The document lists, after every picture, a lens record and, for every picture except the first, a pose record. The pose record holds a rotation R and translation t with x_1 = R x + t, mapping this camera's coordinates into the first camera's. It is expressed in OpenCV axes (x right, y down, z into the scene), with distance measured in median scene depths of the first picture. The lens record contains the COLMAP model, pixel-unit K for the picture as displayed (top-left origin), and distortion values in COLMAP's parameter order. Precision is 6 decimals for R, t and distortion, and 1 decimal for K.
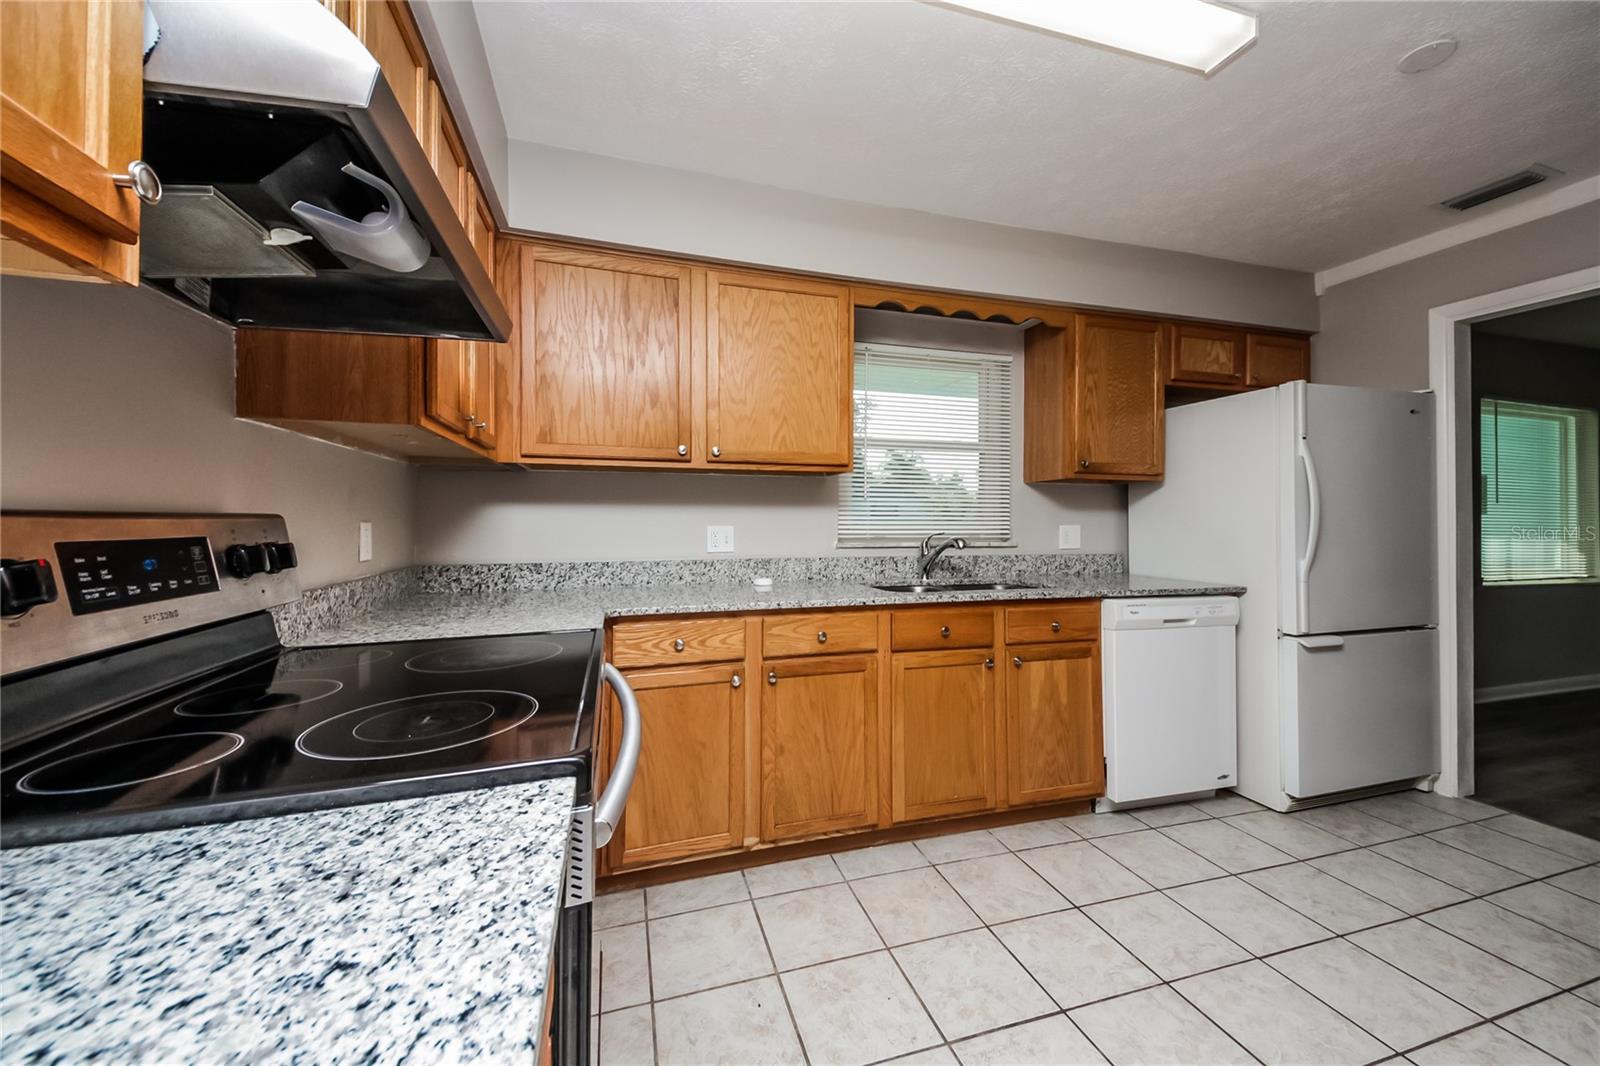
lens RADIAL K [[616.1, 0, 802.0], [0, 616.1, 513.6], [0, 0, 1]] dist [0.000365, -0.000004]
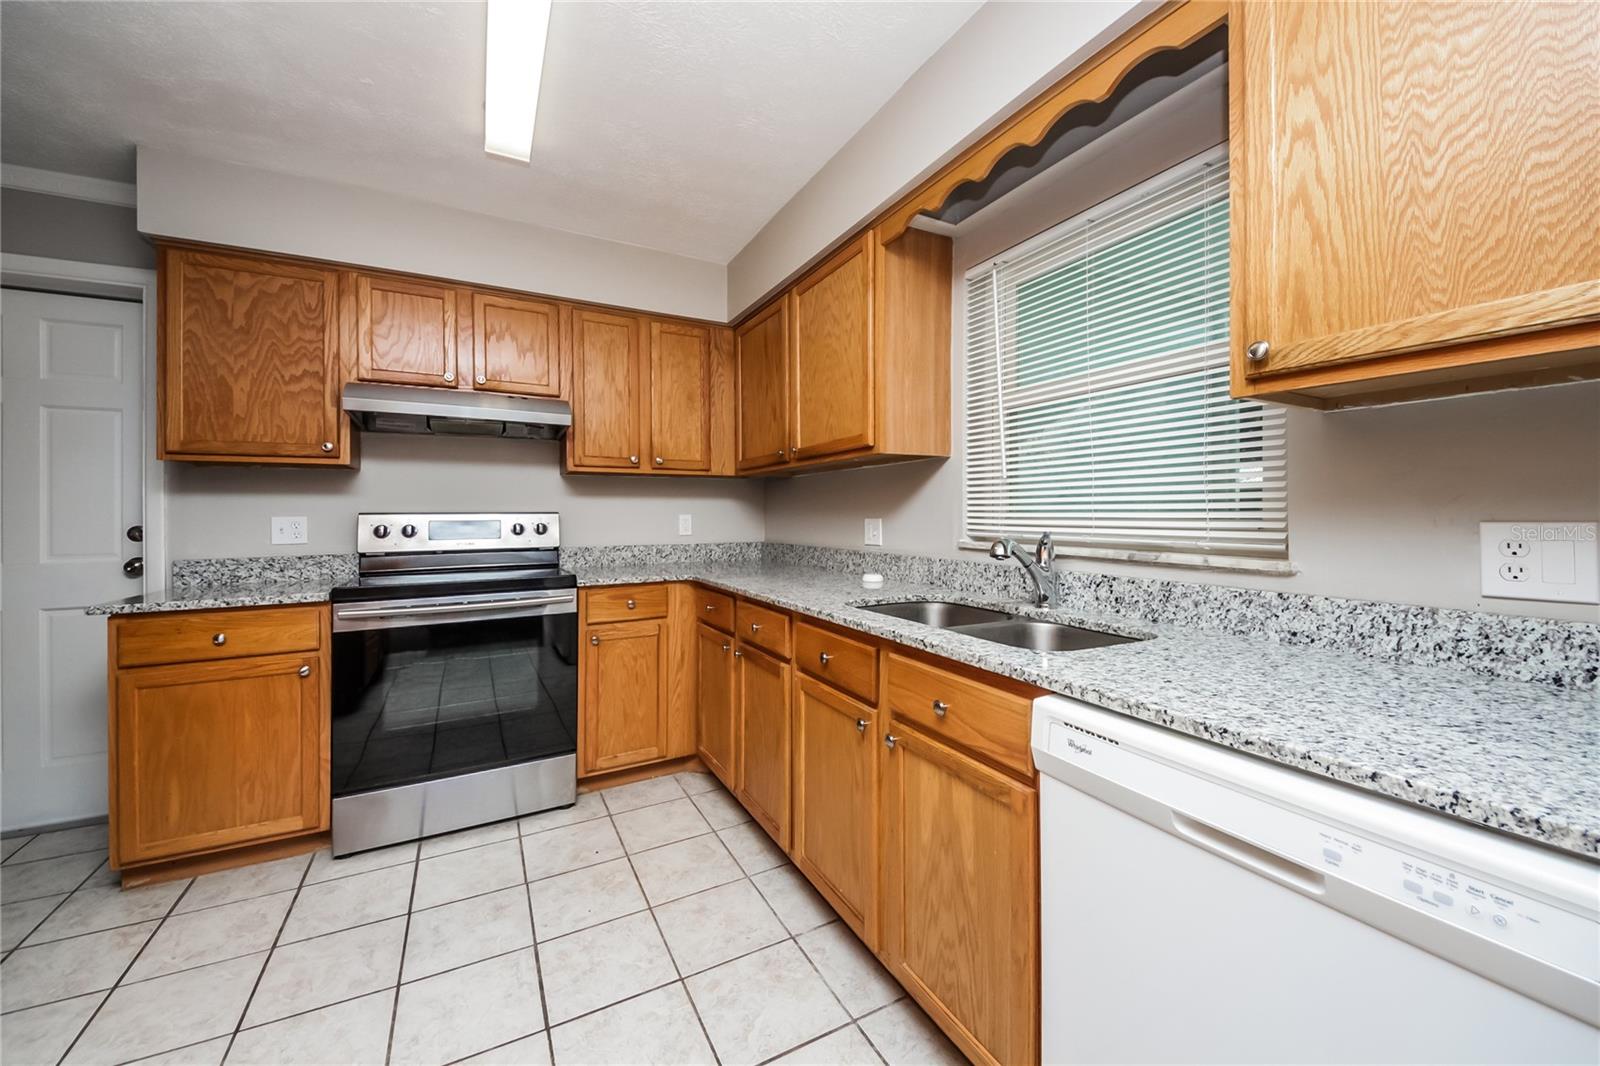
lens RADIAL K [[596.3, 0, 800.9], [0, 596.3, 514.6], [0, 0, 1]] dist [-0.036988, -0.000027]
pose [[0.196347, -0.002421, -0.980531, 0.802952], [0.001429, 0.999997, -0.002183, 0.016225], [0.980533, -0.000972, 0.196350, 0.713643]]
